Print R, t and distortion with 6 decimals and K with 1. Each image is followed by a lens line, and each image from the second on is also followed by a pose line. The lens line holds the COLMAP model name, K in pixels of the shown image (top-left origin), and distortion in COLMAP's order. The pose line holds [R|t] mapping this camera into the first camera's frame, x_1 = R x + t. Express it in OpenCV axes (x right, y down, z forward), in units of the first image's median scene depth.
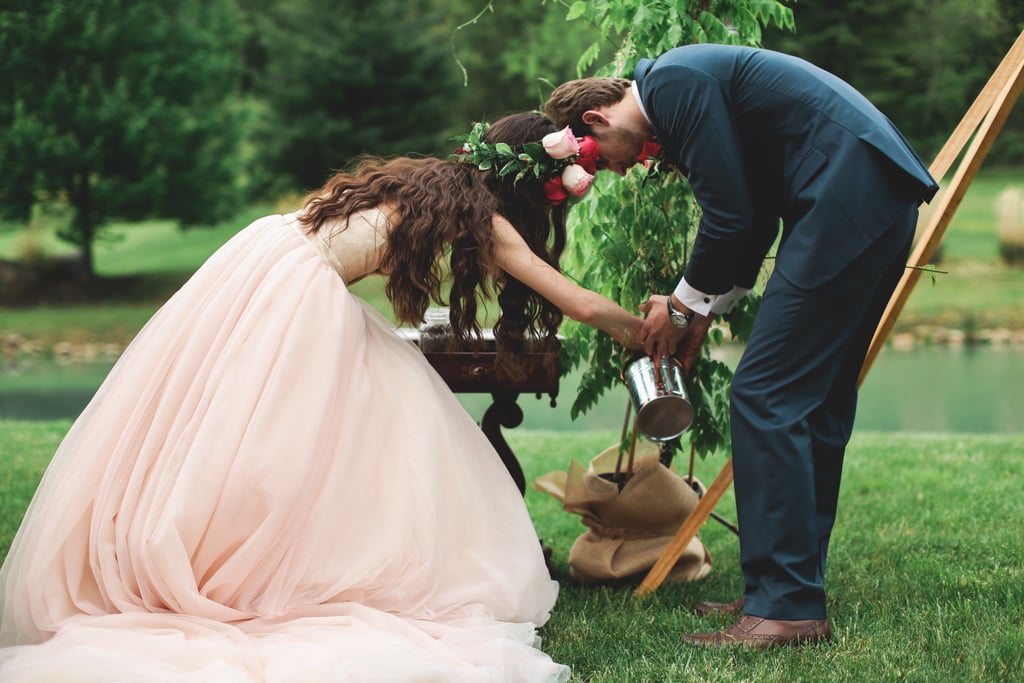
lens RADIAL K [[1563.5, 0, 508.6], [0, 1563.5, 307.1], [0, 0, 1]] dist [-0.147845, 0.392278]
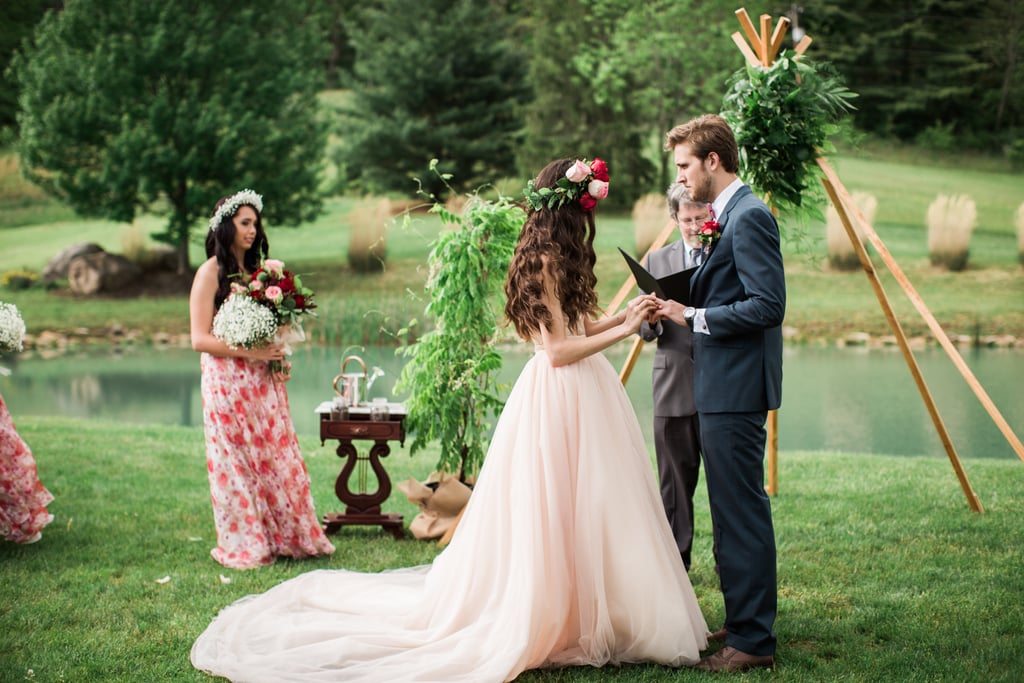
lens RADIAL K [[1563.5, 0, 508.6], [0, 1563.5, 307.1], [0, 0, 1]] dist [-0.147845, 0.392278]
pose [[0.997986, 0.015961, -0.061399, 0.030559], [-0.014959, 0.999748, 0.016732, -0.016001], [0.061650, -0.015780, 0.997973, -0.101603]]
